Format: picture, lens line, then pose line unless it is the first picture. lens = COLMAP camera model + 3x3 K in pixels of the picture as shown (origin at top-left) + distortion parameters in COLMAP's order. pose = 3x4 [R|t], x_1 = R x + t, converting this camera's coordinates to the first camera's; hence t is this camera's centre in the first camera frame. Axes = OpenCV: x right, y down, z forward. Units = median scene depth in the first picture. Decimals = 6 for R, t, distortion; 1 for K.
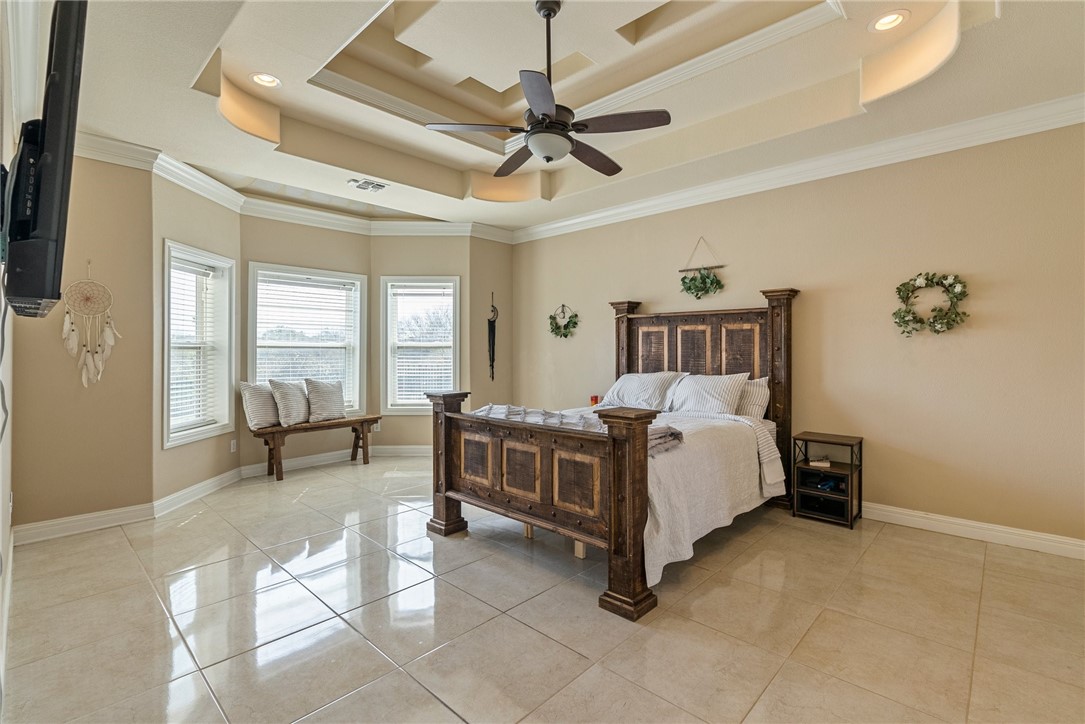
lens RADIAL K [[495.1, 0, 539.2], [0, 495.1, 355.1], [0, 0, 1]] dist [-0.013040, 0.004866]
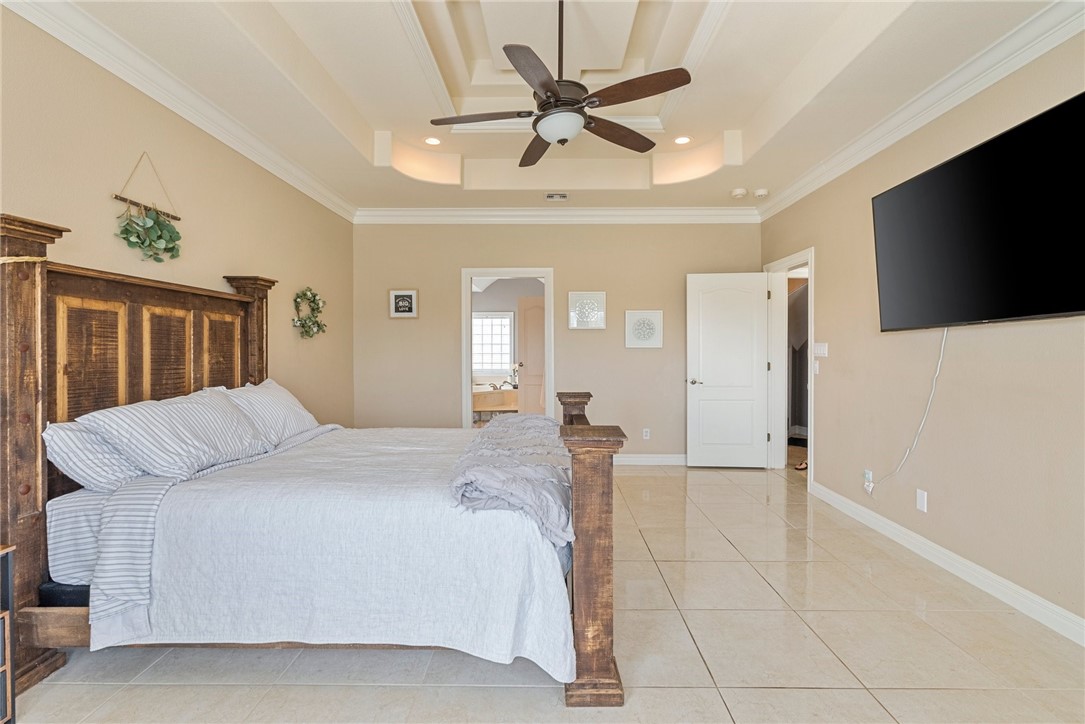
lens RADIAL K [[495.1, 0, 544.0], [0, 495.1, 353.4], [0, 0, 1]] dist [-0.013040, 0.004866]
pose [[-0.684701, -0.016843, 0.728629, -0.403001], [-0.006492, 0.999834, 0.017012, -0.019907], [-0.728795, 0.006918, -0.684697, 1.083958]]
